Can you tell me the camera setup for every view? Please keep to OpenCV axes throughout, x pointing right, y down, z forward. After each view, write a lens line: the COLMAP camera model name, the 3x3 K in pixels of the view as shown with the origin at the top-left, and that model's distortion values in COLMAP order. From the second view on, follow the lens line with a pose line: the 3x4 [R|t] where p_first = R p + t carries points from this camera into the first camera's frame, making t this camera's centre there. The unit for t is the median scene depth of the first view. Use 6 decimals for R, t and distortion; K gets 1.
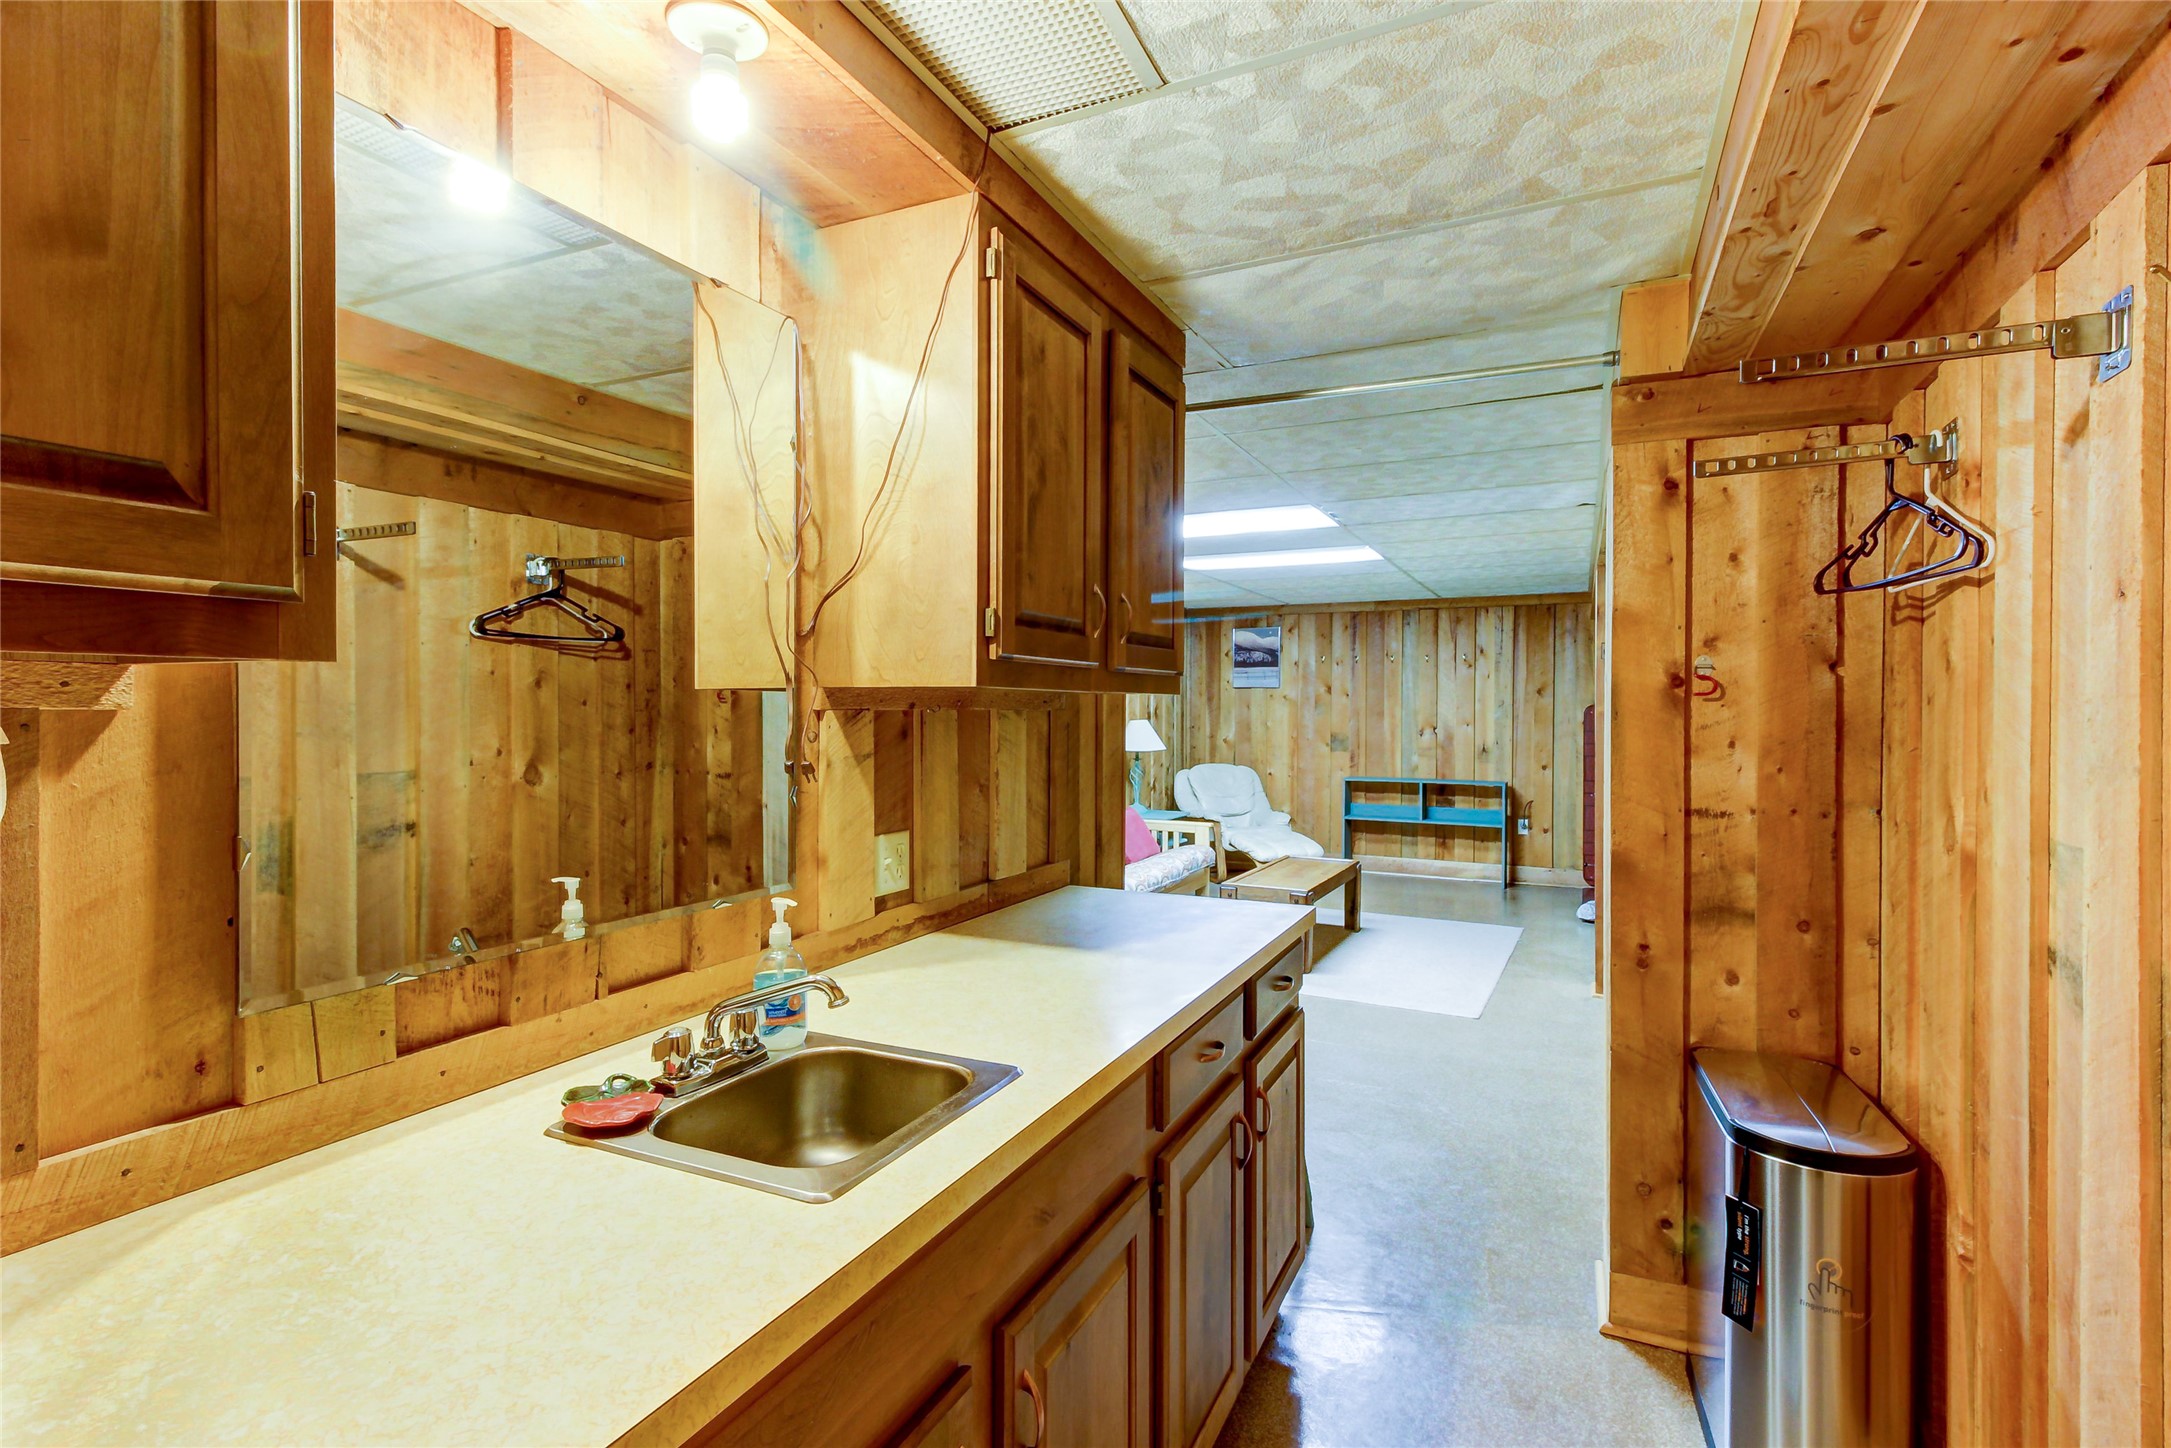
lens RADIAL K [[1031.5, 0, 1085.5], [0, 1031.5, 724.0], [0, 0, 1]] dist [-0.000778, -0.000172]
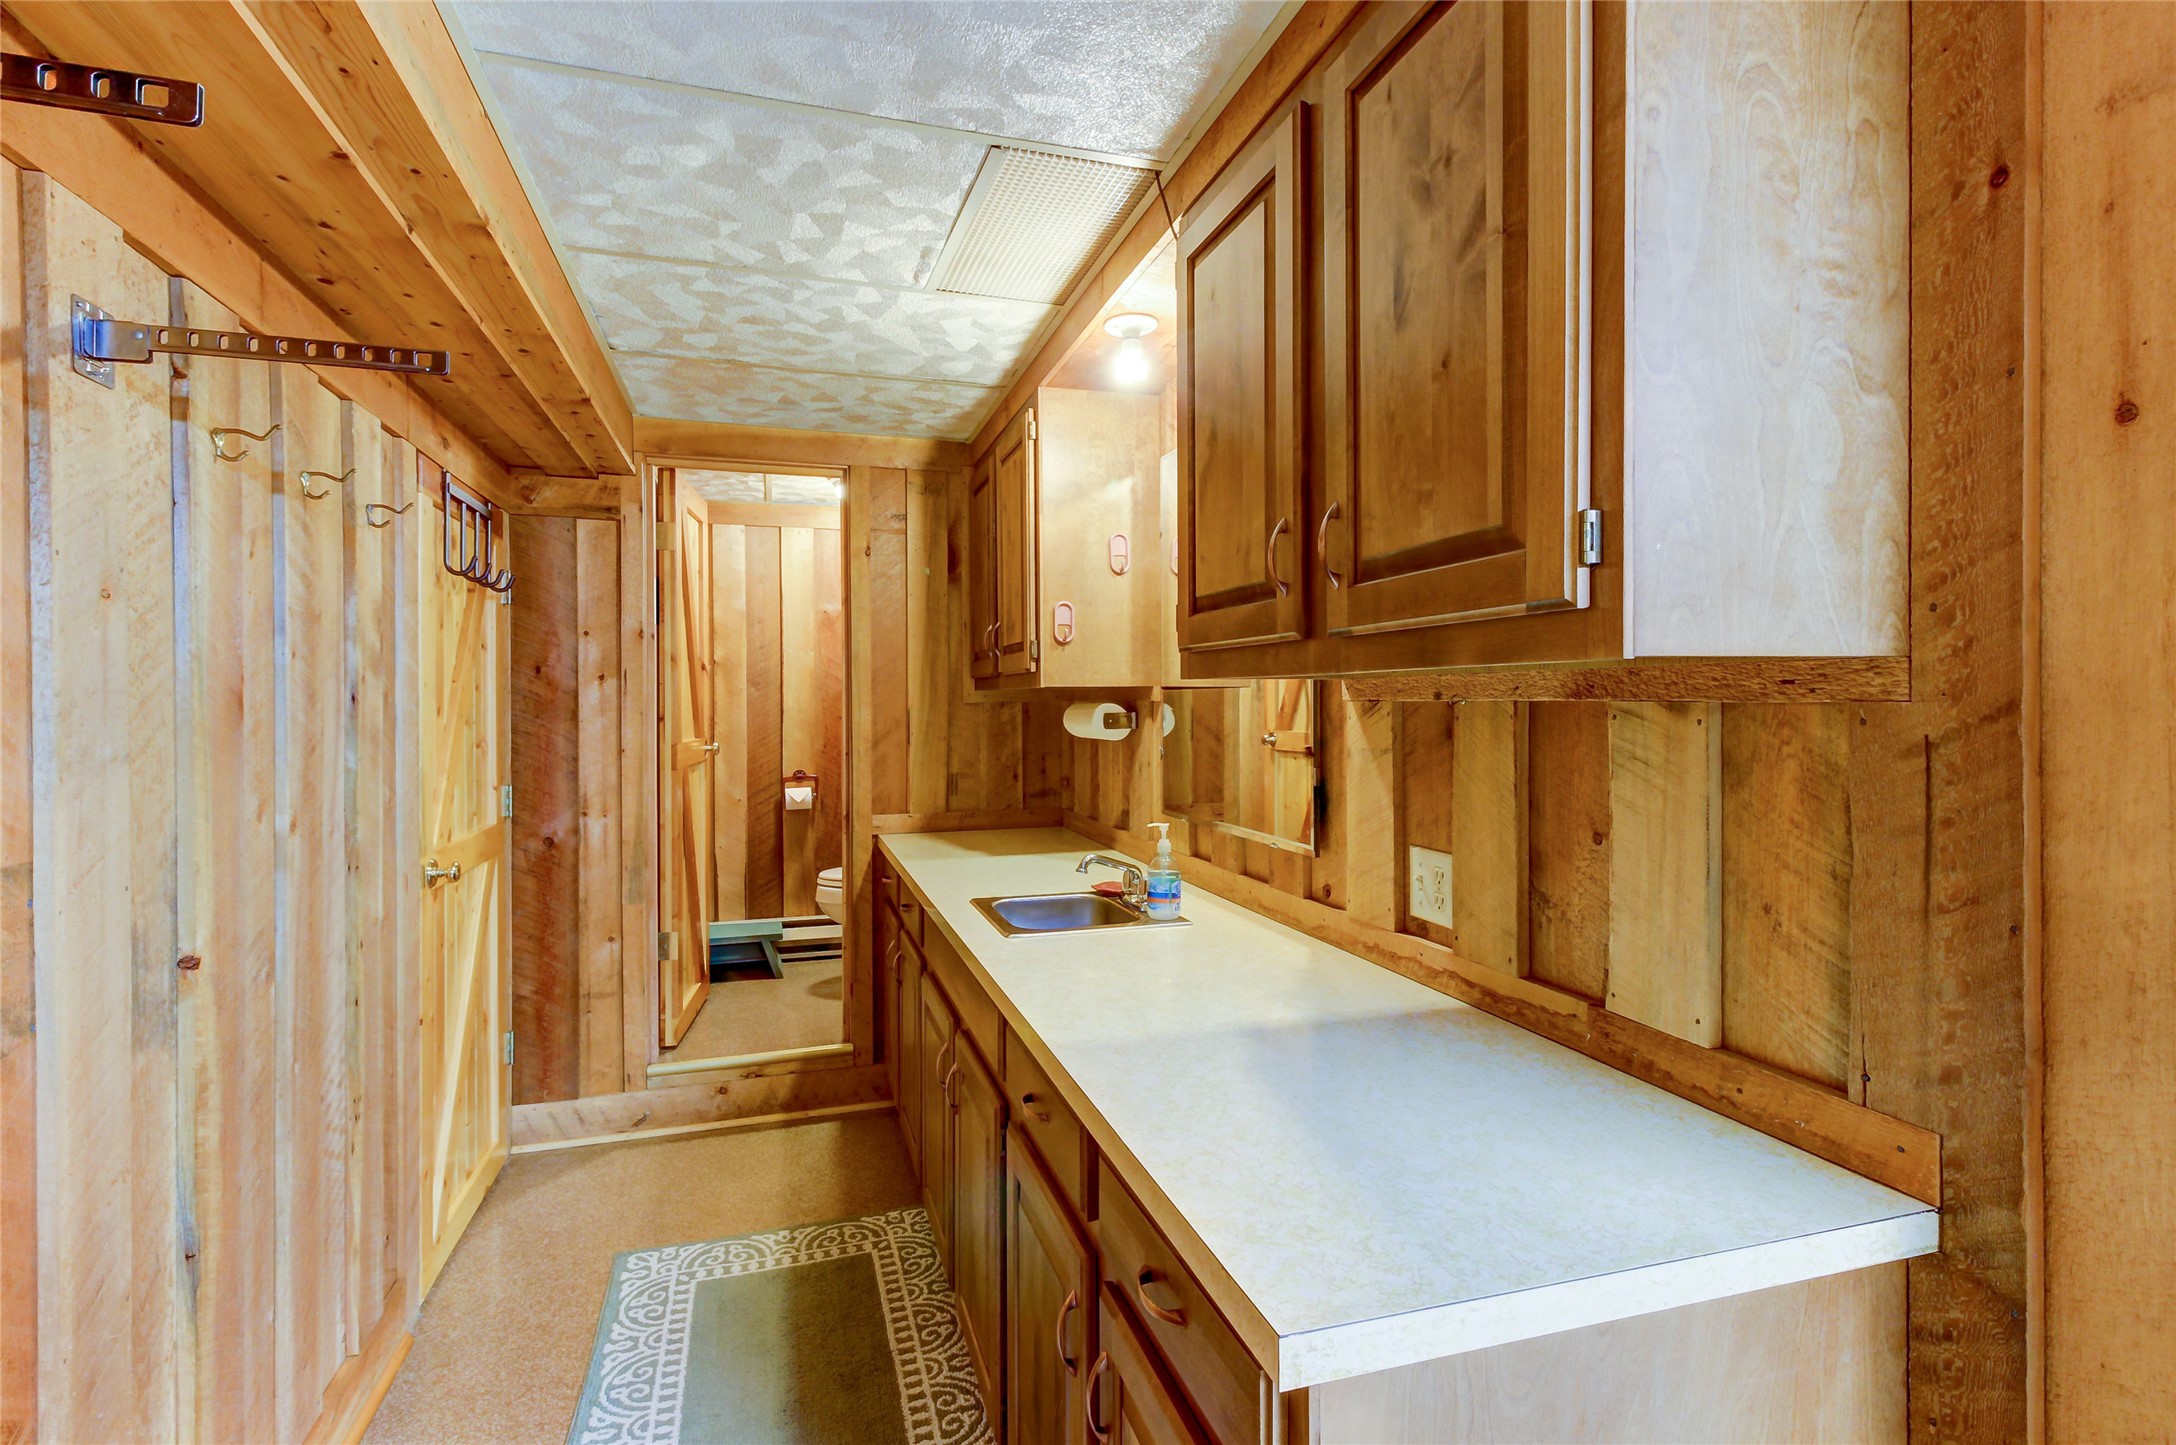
lens RADIAL K [[1059.4, 0, 1086.6], [0, 1059.4, 713.7], [0, 0, 1]] dist [0.000393, -0.000356]
pose [[-0.738555, 0.010072, -0.674118, 0.616711], [-0.006436, 0.999738, 0.021988, -0.021397], [0.674163, 0.020577, -0.738296, 1.510715]]
